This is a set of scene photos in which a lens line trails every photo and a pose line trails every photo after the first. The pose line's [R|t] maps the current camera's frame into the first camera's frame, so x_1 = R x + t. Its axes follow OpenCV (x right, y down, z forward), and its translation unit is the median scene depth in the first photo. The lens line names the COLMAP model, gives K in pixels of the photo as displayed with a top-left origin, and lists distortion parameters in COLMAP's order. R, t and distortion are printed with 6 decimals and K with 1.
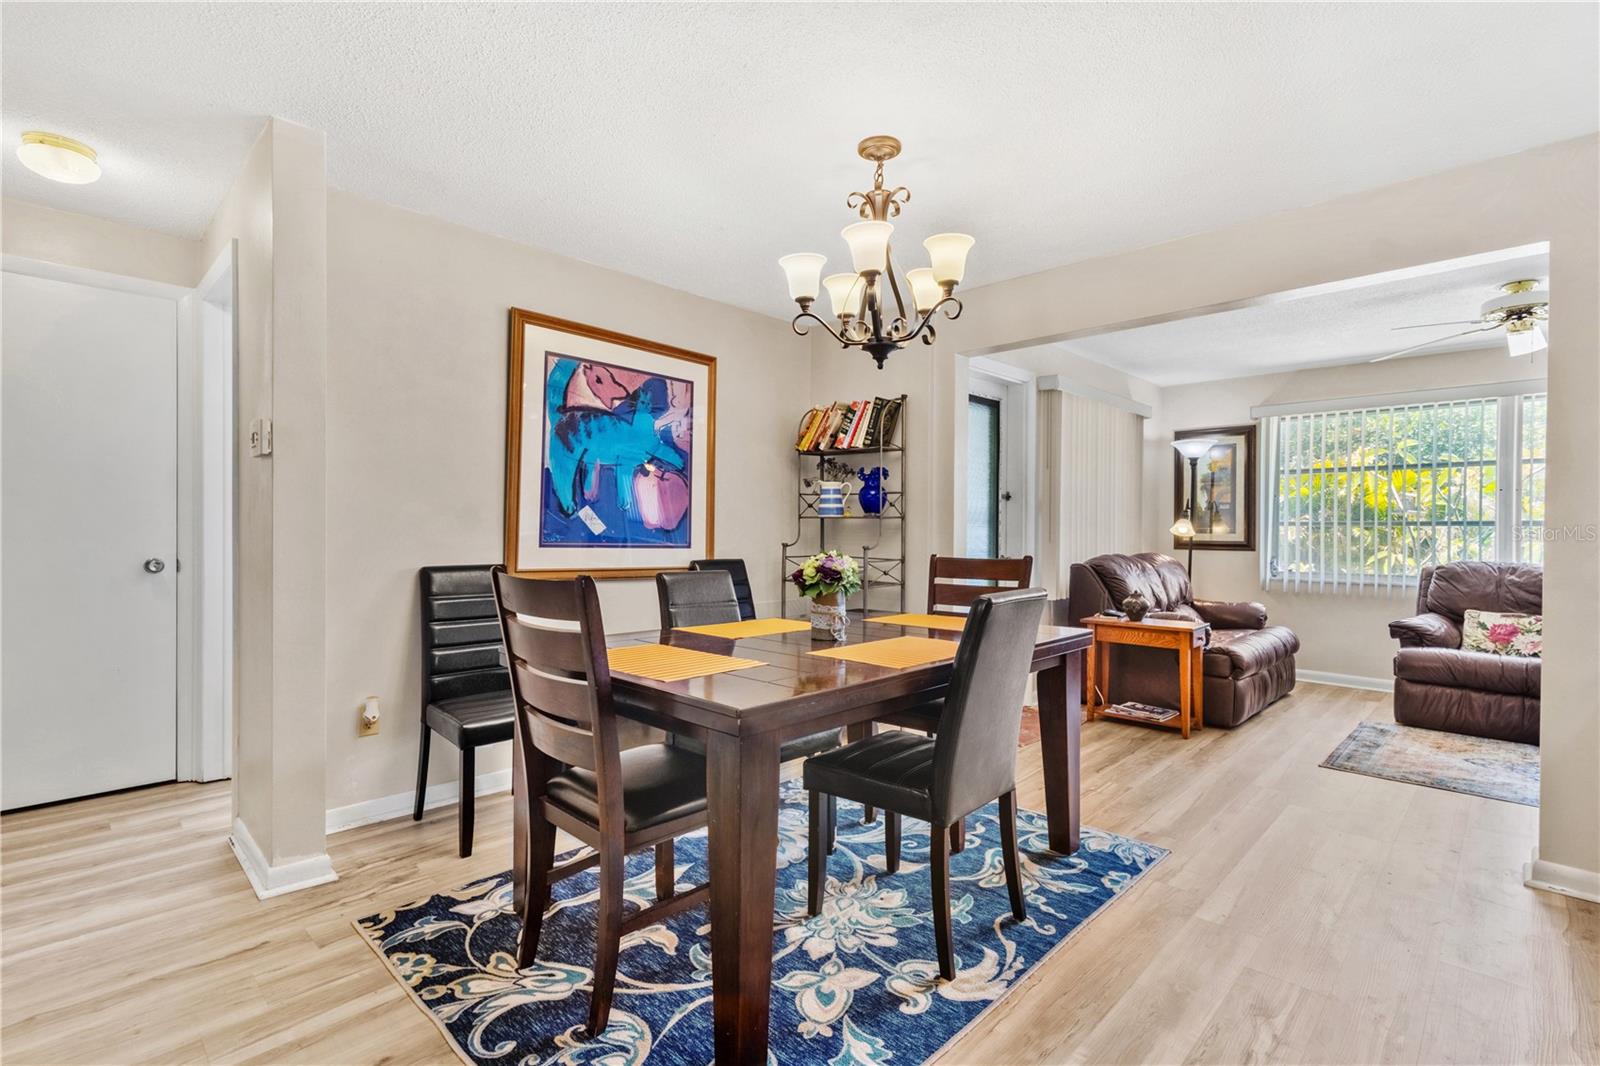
lens RADIAL K [[750.3, 0, 808.0], [0, 750.3, 529.1], [0, 0, 1]] dist [0.001643, 0.001036]
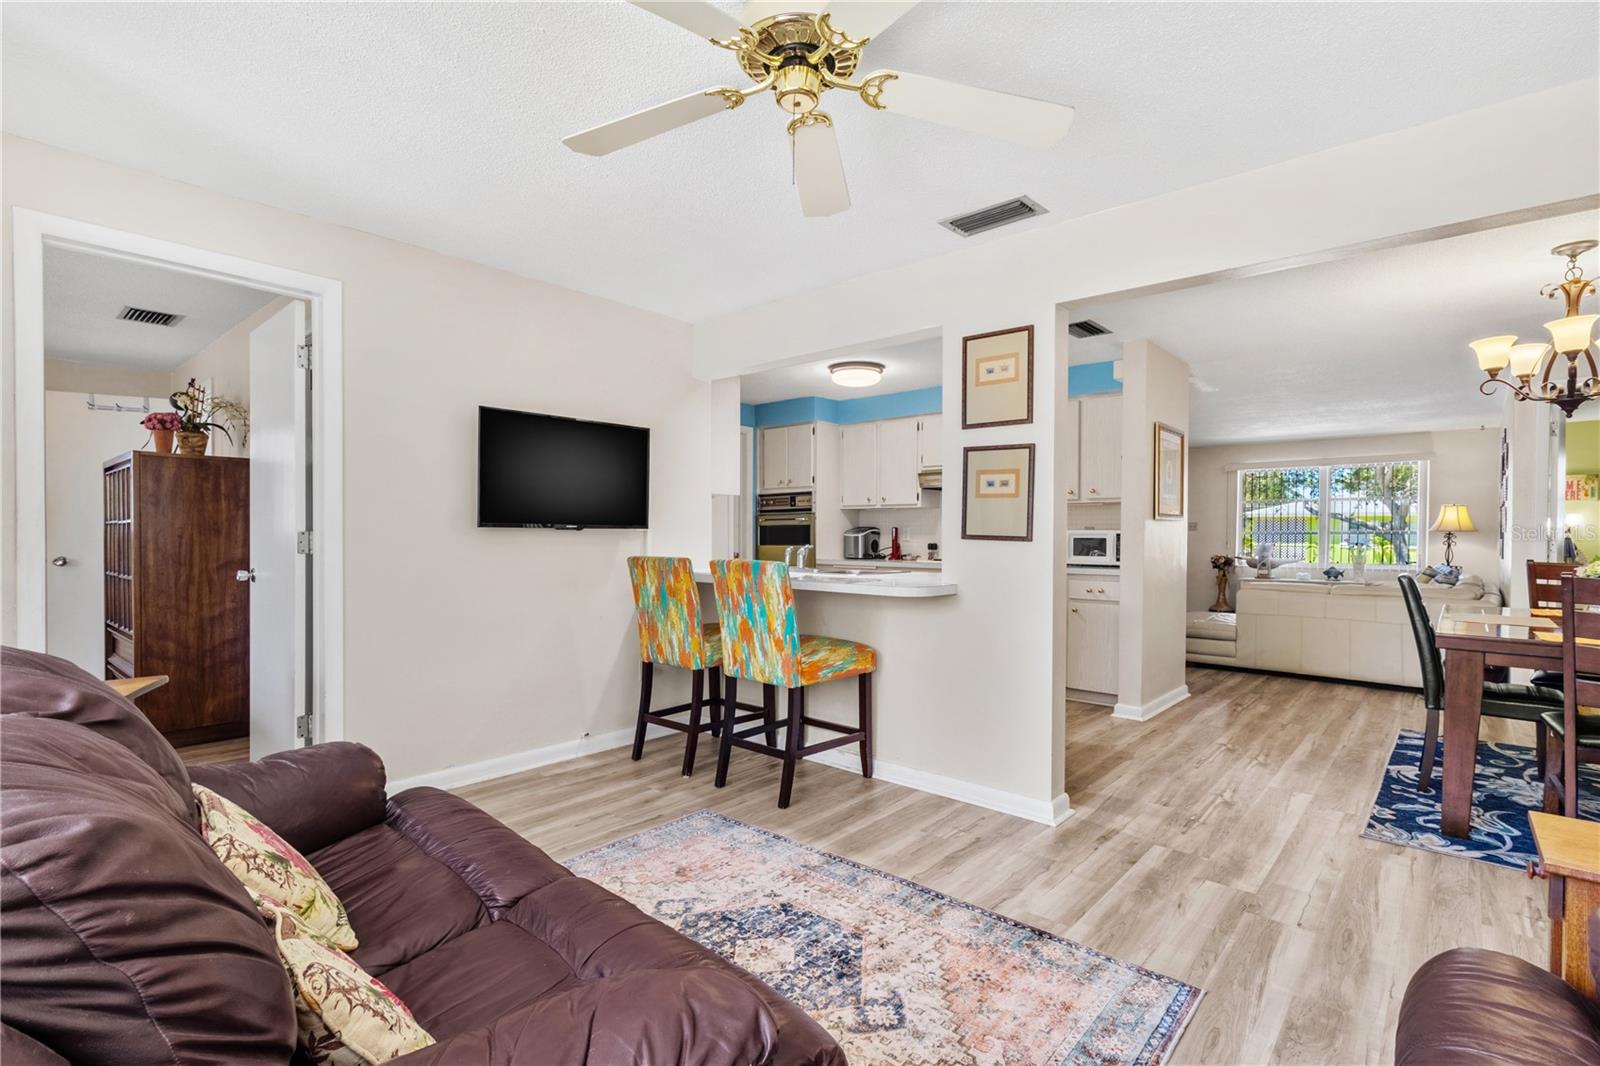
lens RADIAL K [[750.2, 0, 803.0], [0, 750.2, 563.8], [0, 0, 1]] dist [-0.002533, -0.000294]
pose [[-0.999137, -0.007234, -0.040913, 1.276696], [-0.008746, 0.999281, 0.036885, 0.004916], [0.040617, 0.037211, -0.998482, 1.947624]]
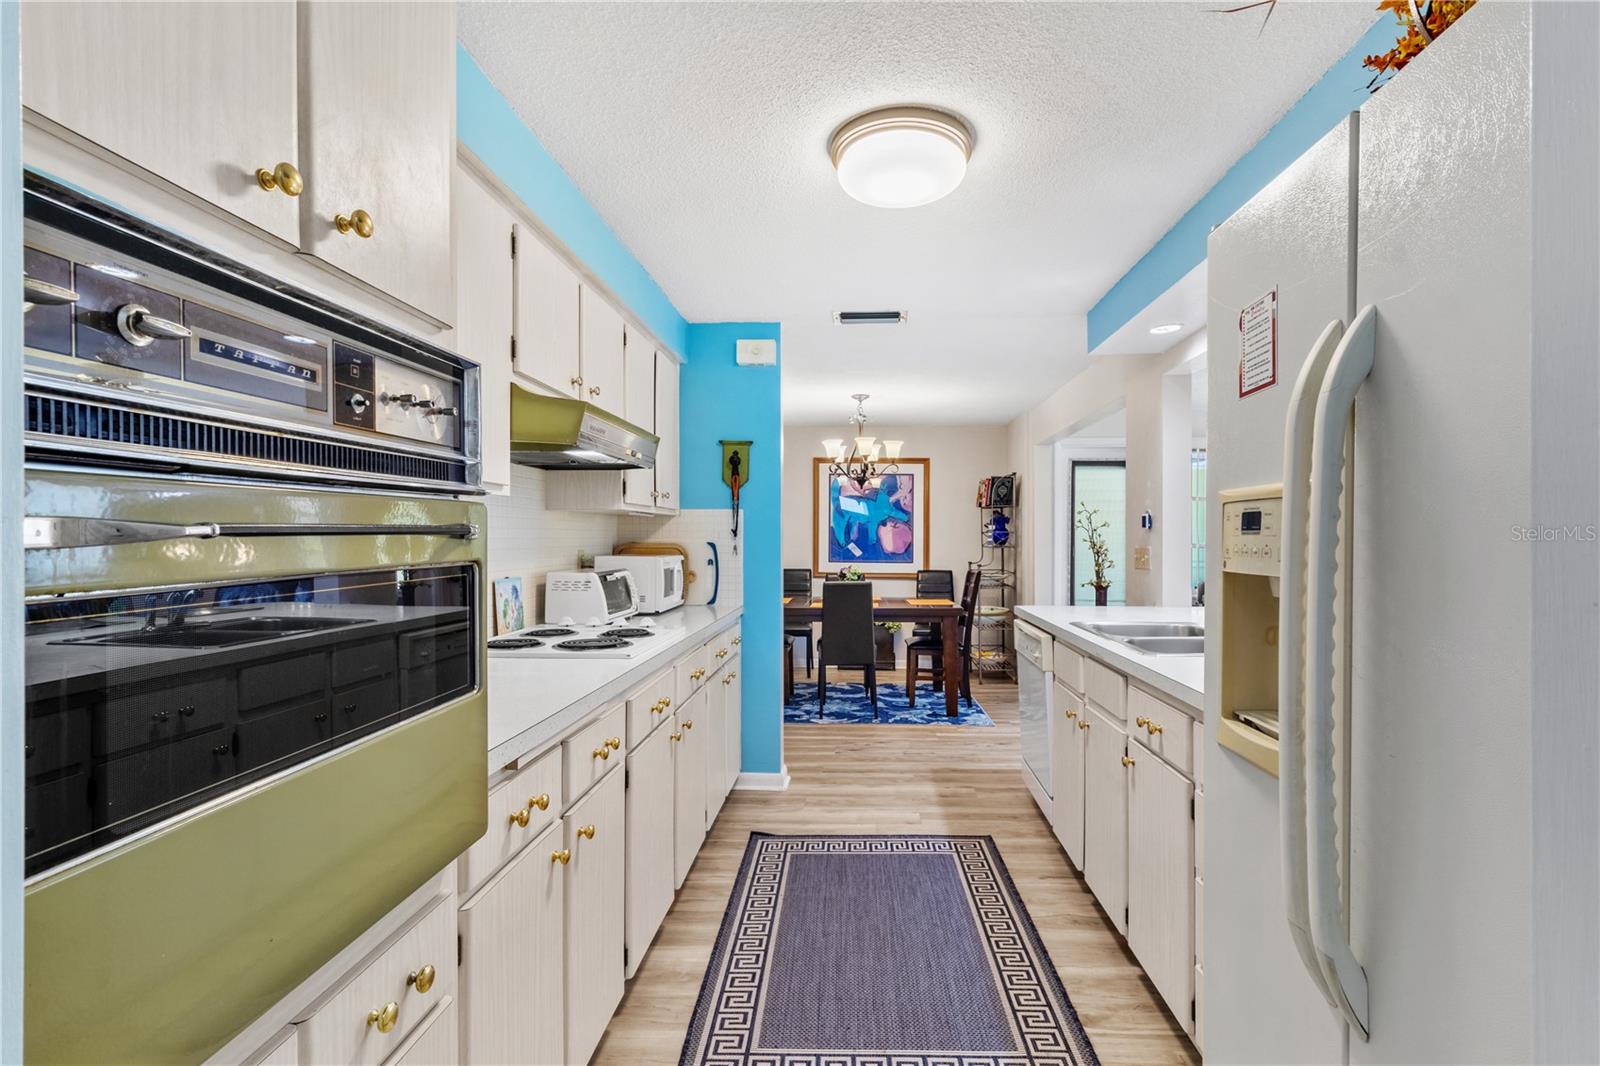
lens RADIAL K [[750.3, 0, 808.0], [0, 750.3, 529.1], [0, 0, 1]] dist [0.001643, 0.001036]
pose [[0.650891, -0.018033, -0.758957, 1.573567], [0.007346, 0.999821, -0.017456, -0.042724], [0.759136, 0.005786, 0.650907, -0.590482]]
